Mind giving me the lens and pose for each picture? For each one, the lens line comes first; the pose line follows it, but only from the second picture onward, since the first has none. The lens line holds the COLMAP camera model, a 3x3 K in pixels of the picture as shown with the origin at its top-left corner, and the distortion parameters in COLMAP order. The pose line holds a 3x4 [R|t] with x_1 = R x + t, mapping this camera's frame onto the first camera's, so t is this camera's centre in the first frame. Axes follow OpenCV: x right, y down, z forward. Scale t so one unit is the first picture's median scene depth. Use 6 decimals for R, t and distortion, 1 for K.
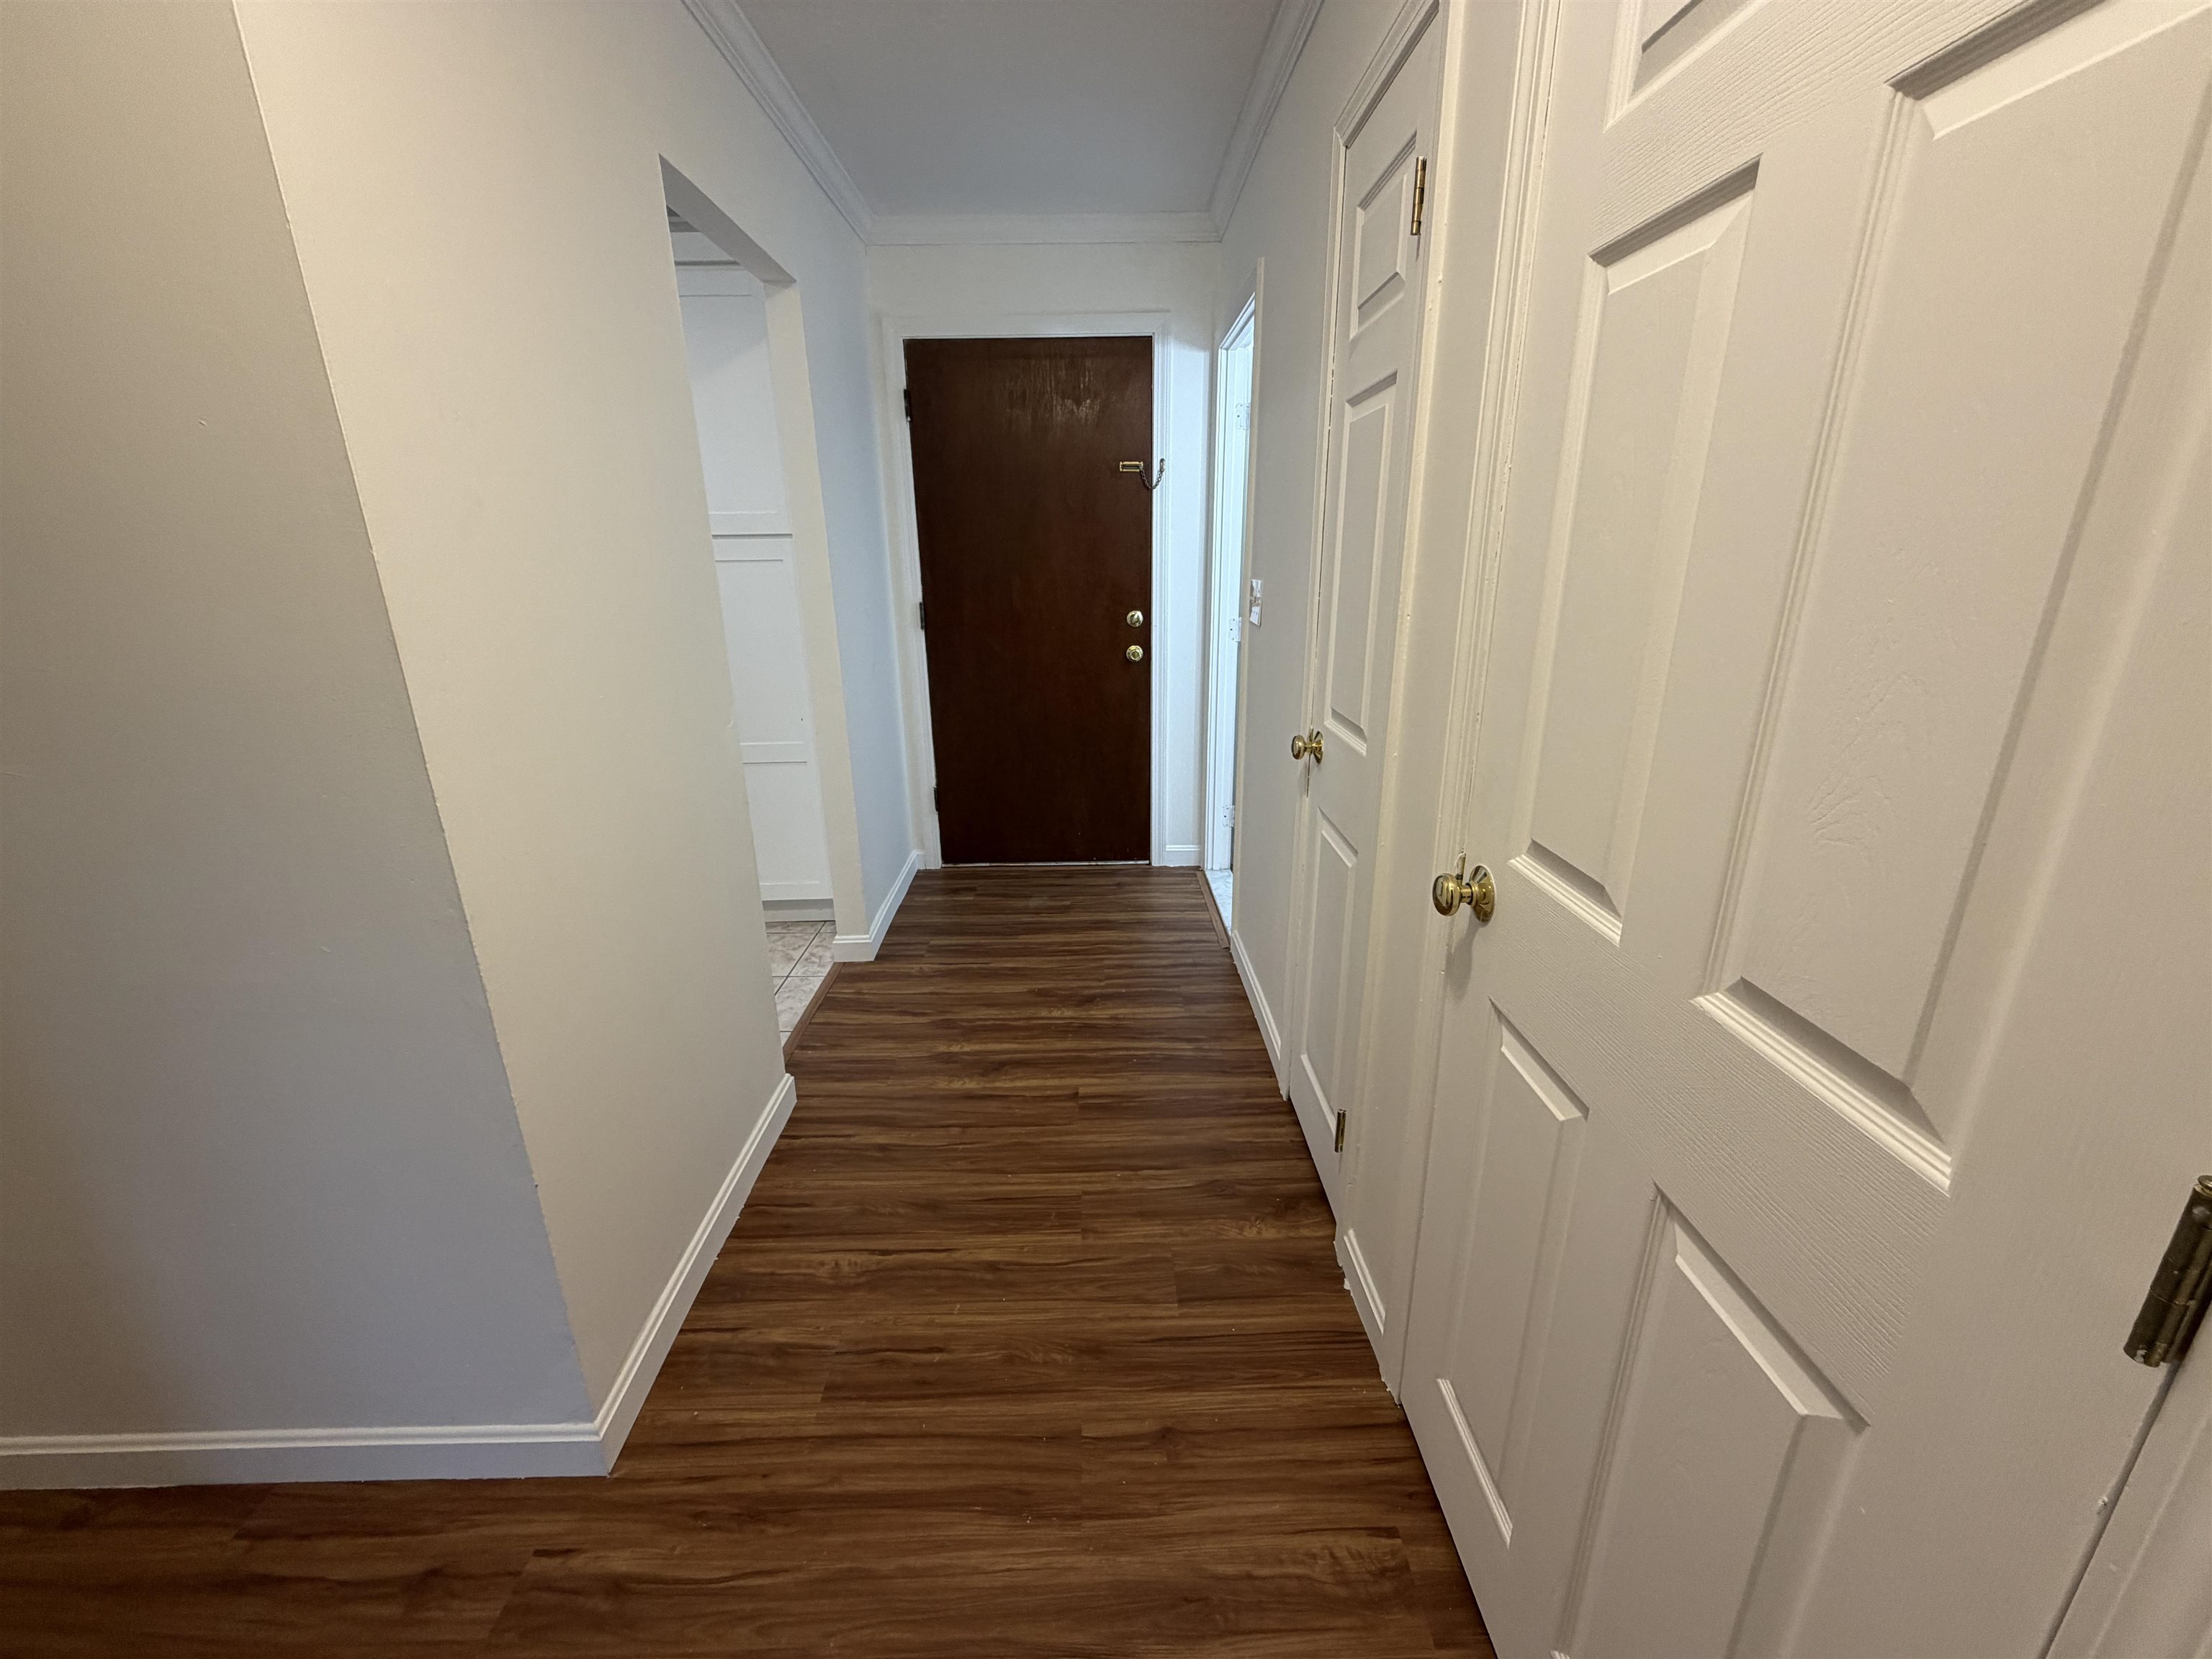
lens RADIAL K [[881.8, 0, 1112.1], [0, 881.8, 827.9], [0, 0, 1]] dist [-0.001693, 0.001149]
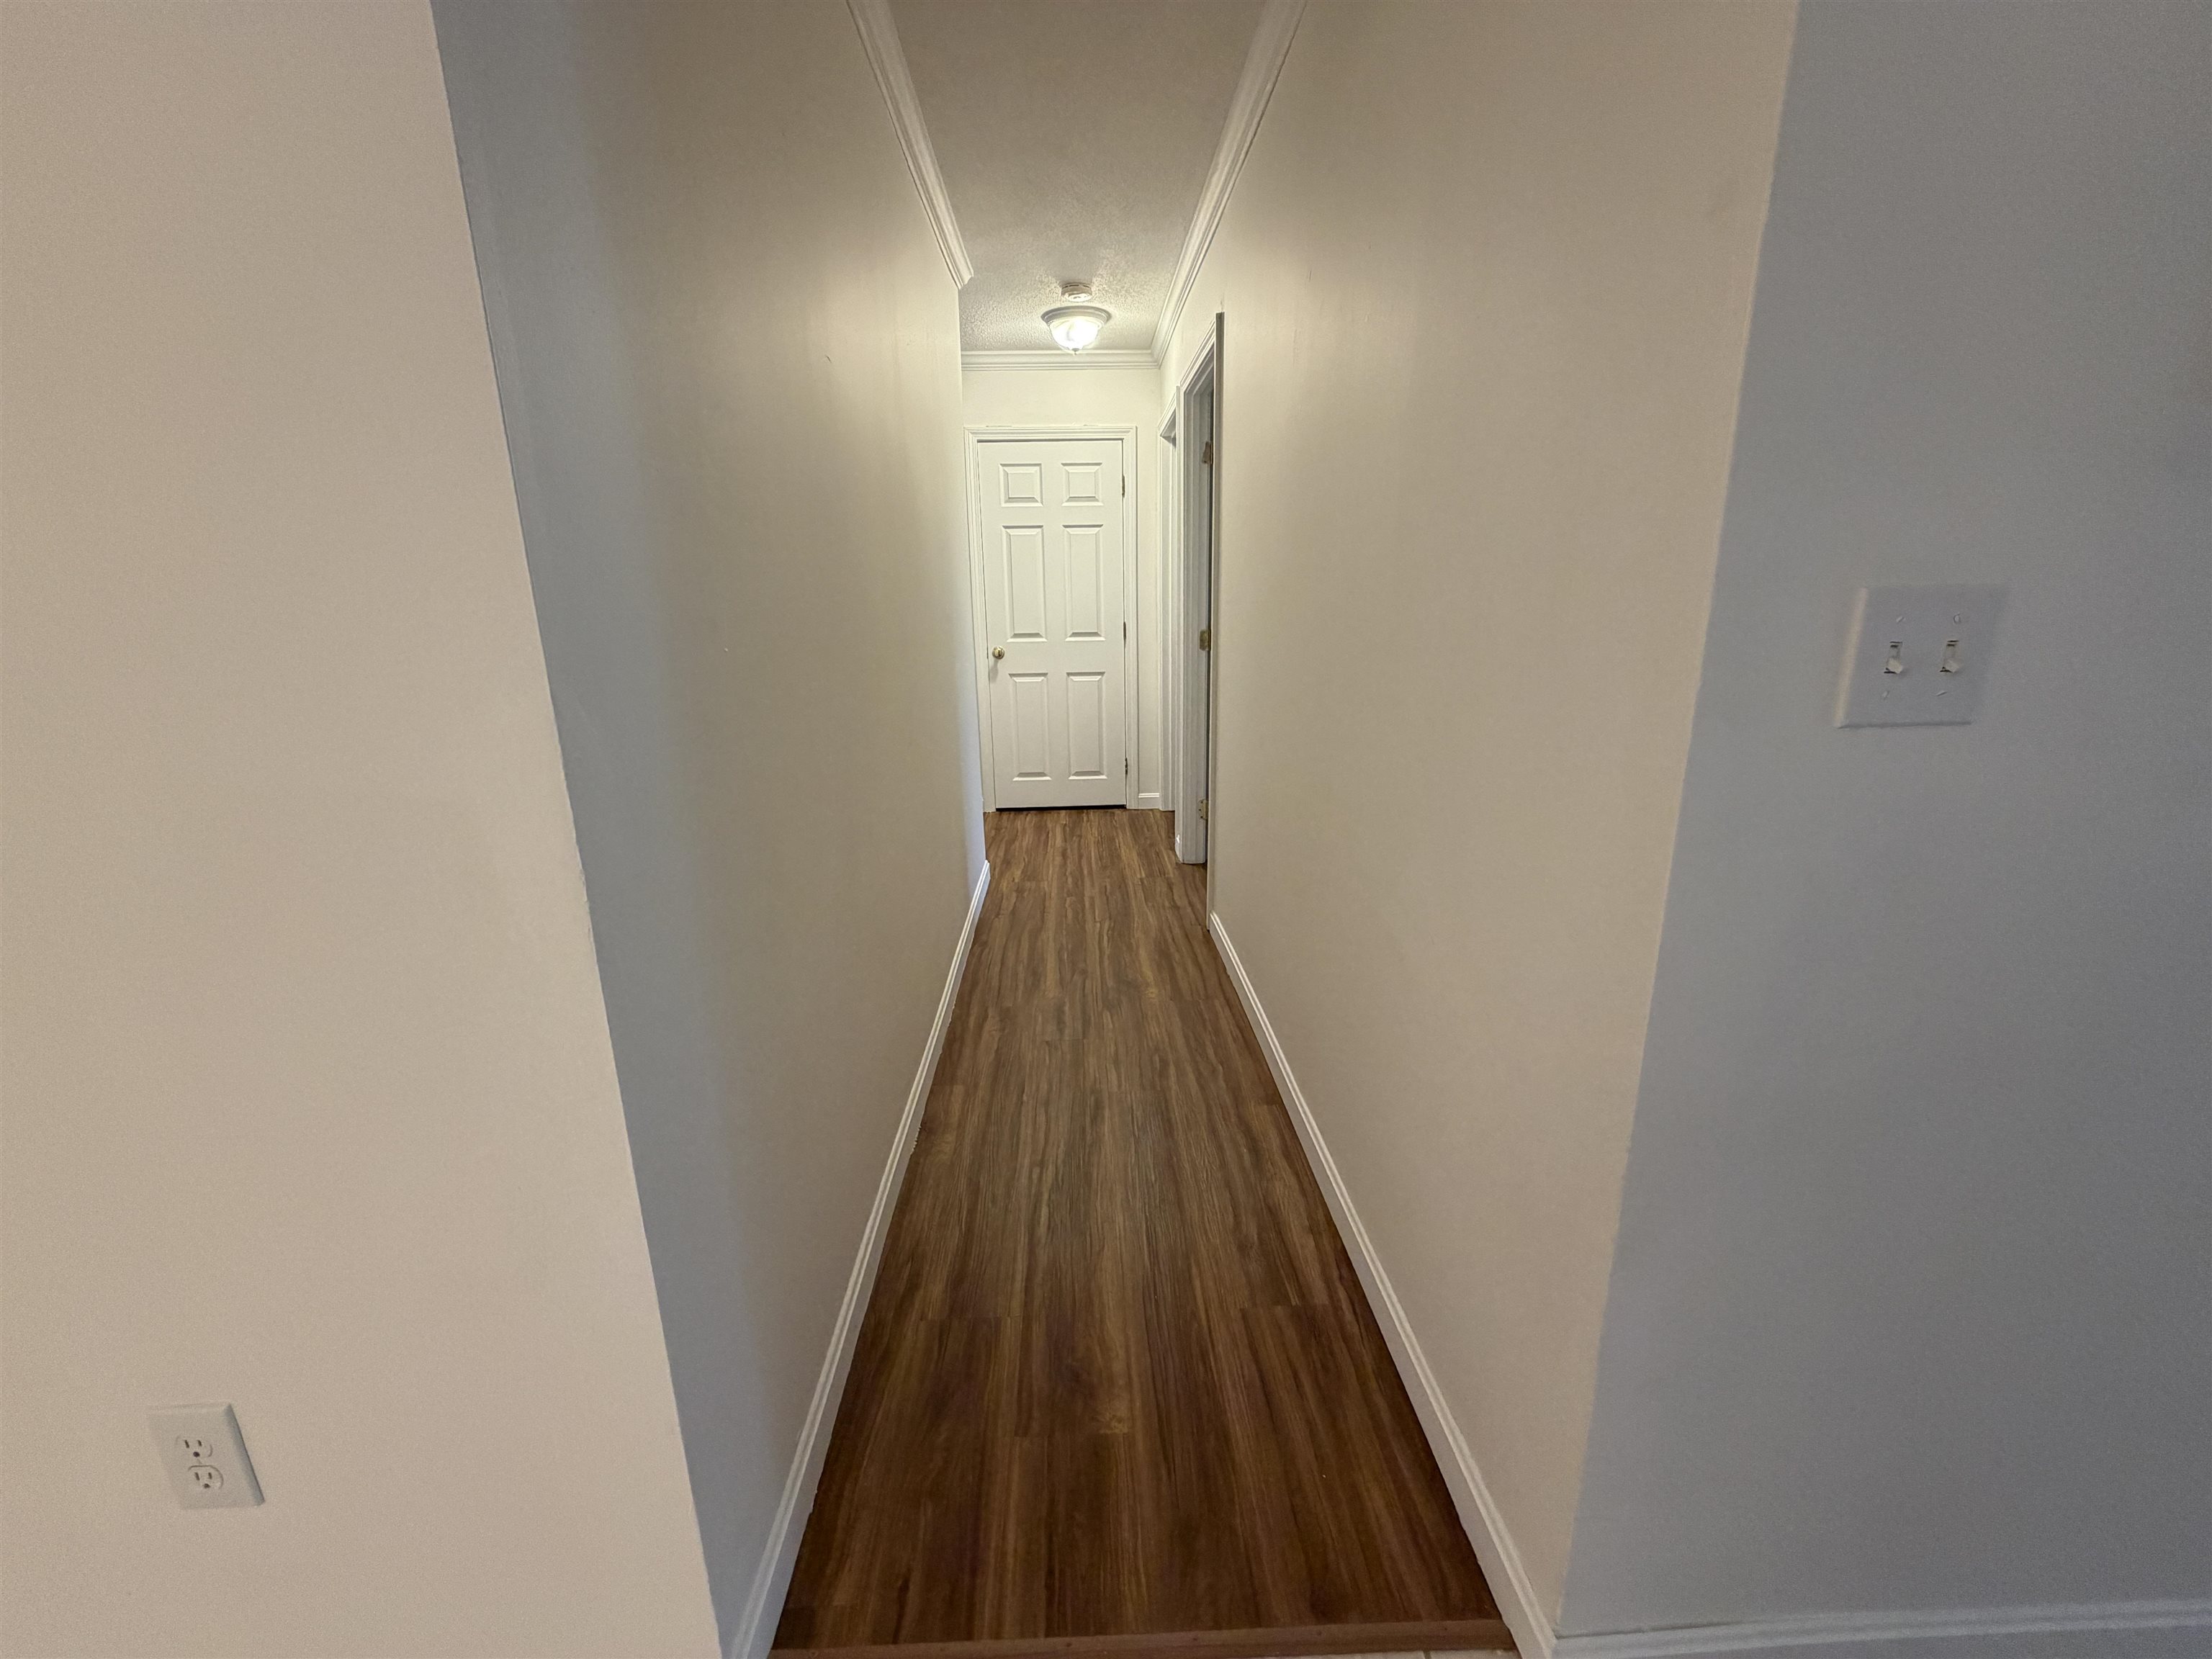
lens RADIAL K [[881.8, 0, 1107.6], [0, 881.8, 827.6], [0, 0, 1]] dist [-0.001693, 0.001149]
pose [[-0.020718, -0.256602, 0.966295, -2.787295], [0.319384, 0.914161, 0.249606, -0.037169], [-0.947399, 0.313791, 0.063016, 0.306283]]
